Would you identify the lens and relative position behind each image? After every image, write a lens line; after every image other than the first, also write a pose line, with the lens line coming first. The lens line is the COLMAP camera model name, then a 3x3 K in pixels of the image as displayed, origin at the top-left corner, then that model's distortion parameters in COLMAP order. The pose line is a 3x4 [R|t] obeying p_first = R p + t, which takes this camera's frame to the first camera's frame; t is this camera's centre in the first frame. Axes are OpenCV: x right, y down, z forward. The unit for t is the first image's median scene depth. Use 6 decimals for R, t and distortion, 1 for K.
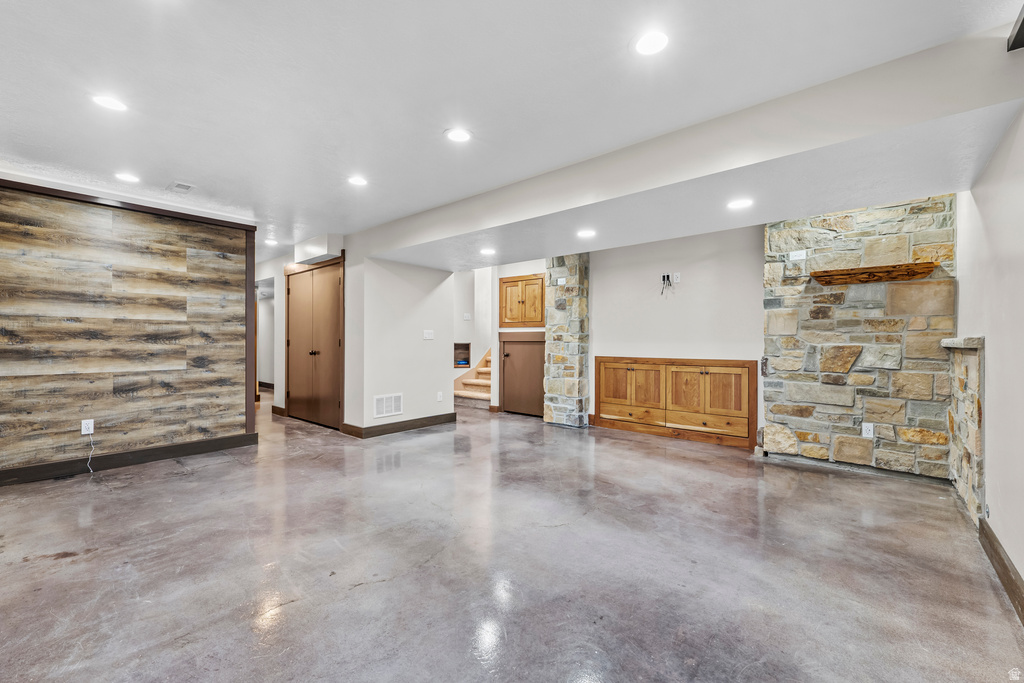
lens RADIAL K [[418.0, 0, 510.7], [0, 418.0, 338.7], [0, 0, 1]] dist [0.002385, -0.000292]
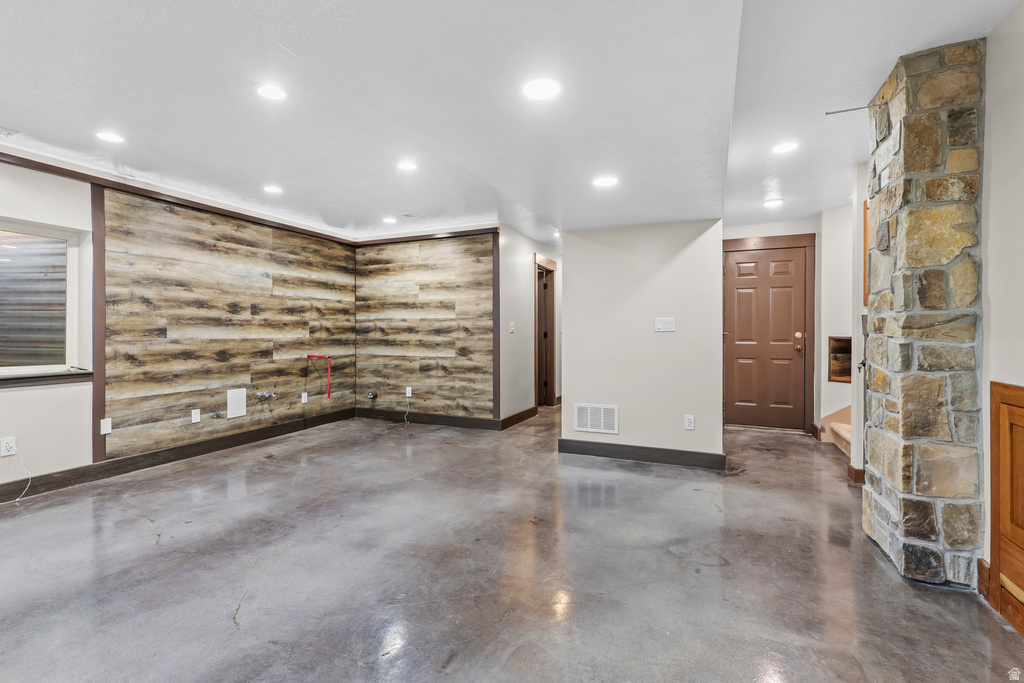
lens RADIAL K [[458.8, 0, 509.0], [0, 458.8, 332.1], [0, 0, 1]] dist [0.002092, 0.000126]
pose [[0.295963, -0.005381, -0.955184, 0.576683], [0.005652, 0.999976, -0.003882, 0.005191], [0.955183, -0.004250, 0.295987, 0.751930]]
